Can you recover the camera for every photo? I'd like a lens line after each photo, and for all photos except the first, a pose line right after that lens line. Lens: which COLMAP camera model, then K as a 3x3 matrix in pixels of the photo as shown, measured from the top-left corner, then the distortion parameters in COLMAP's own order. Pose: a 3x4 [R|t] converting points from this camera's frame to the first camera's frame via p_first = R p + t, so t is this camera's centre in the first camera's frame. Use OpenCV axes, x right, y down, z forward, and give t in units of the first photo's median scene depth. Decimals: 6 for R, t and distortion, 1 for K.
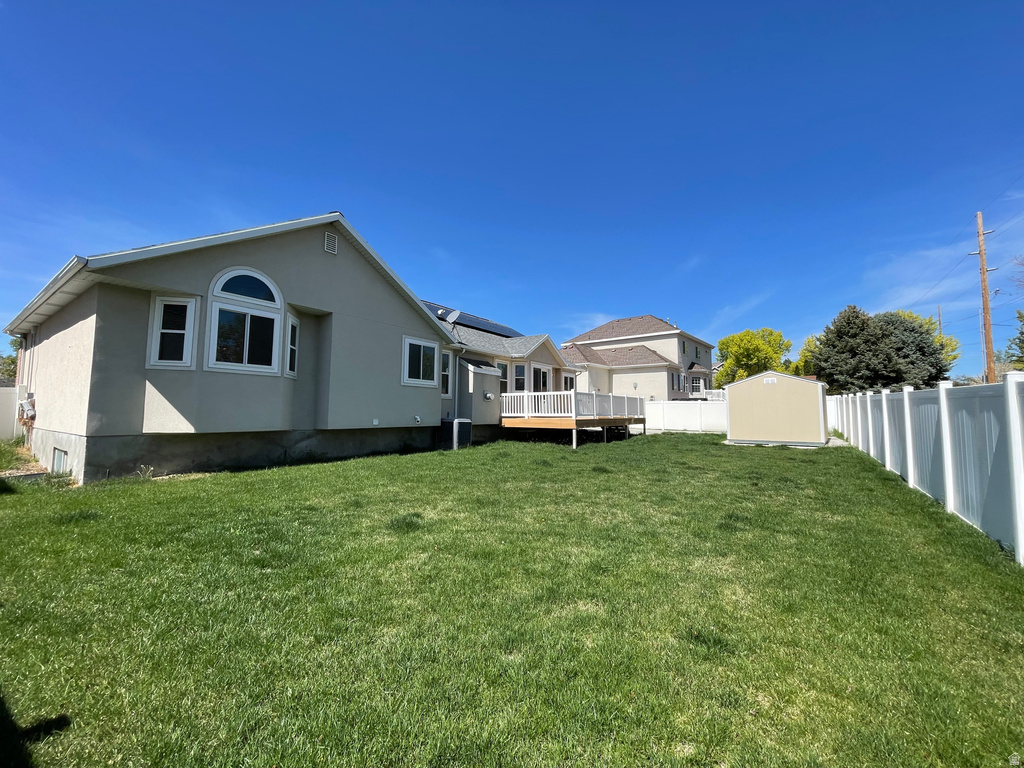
lens RADIAL K [[417.8, 0, 510.8], [0, 417.8, 383.3], [0, 0, 1]] dist [-0.002852, 0.000163]
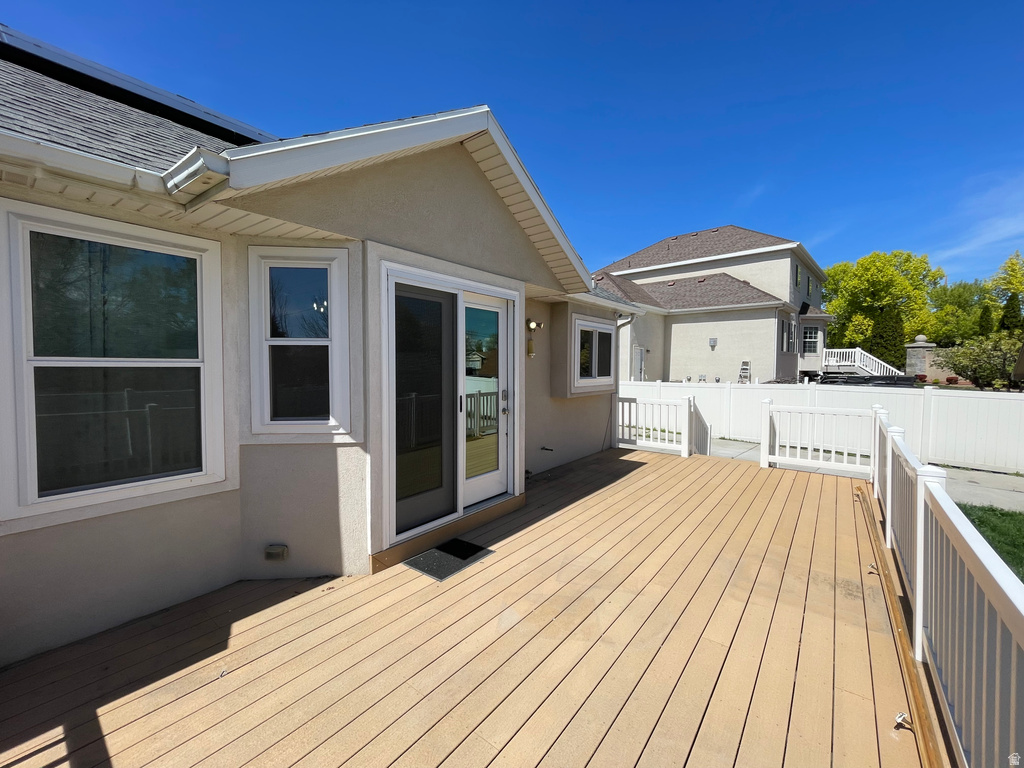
lens RADIAL K [[417.8, 0, 511.2], [0, 417.8, 375.1], [0, 0, 1]] dist [-0.002852, 0.000163]
pose [[0.998181, -0.000791, -0.060278, 0.054429], [0.006637, 0.995278, 0.096841, -0.007728], [0.059916, -0.097065, 0.993473, 0.394220]]
